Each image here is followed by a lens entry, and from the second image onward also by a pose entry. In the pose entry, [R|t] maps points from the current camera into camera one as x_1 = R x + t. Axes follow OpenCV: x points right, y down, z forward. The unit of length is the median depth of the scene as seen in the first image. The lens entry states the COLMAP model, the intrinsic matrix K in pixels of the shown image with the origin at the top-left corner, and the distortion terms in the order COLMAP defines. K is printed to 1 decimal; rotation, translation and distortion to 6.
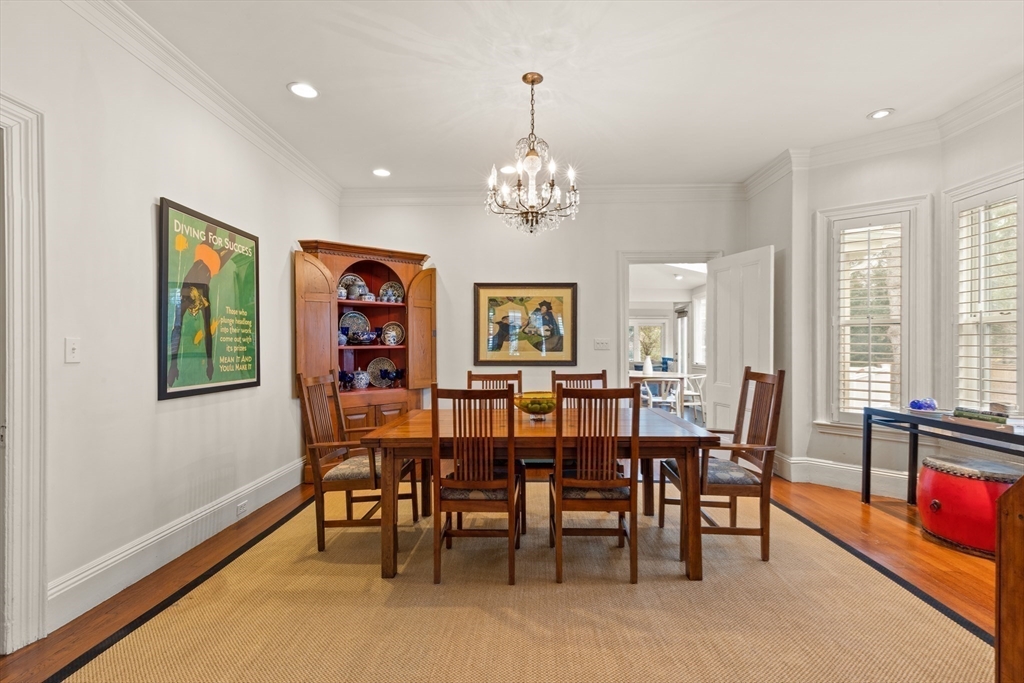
lens RADIAL K [[467.8, 0, 515.4], [0, 467.8, 345.3], [0, 0, 1]] dist [0.002085, -0.000046]
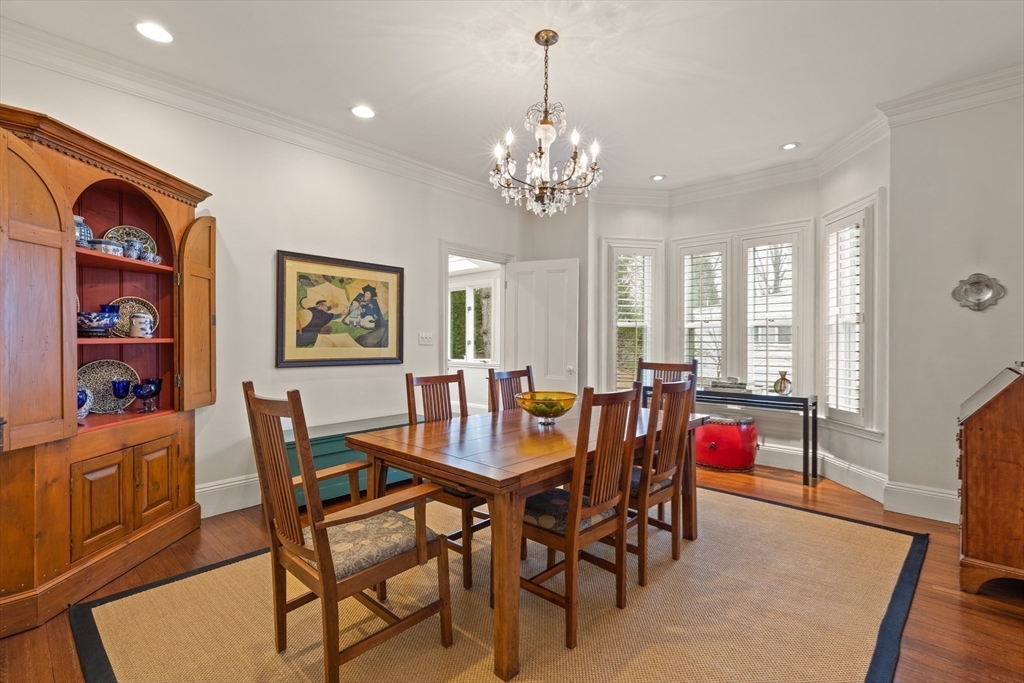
lens RADIAL K [[467.8, 0, 515.4], [0, 467.8, 345.3], [0, 0, 1]] dist [0.002085, -0.000046]
pose [[0.654986, -0.001165, 0.755640, -0.392031], [-0.005360, 0.999966, 0.006187, 0.003146], [-0.755622, -0.008103, 0.654958, 0.277863]]
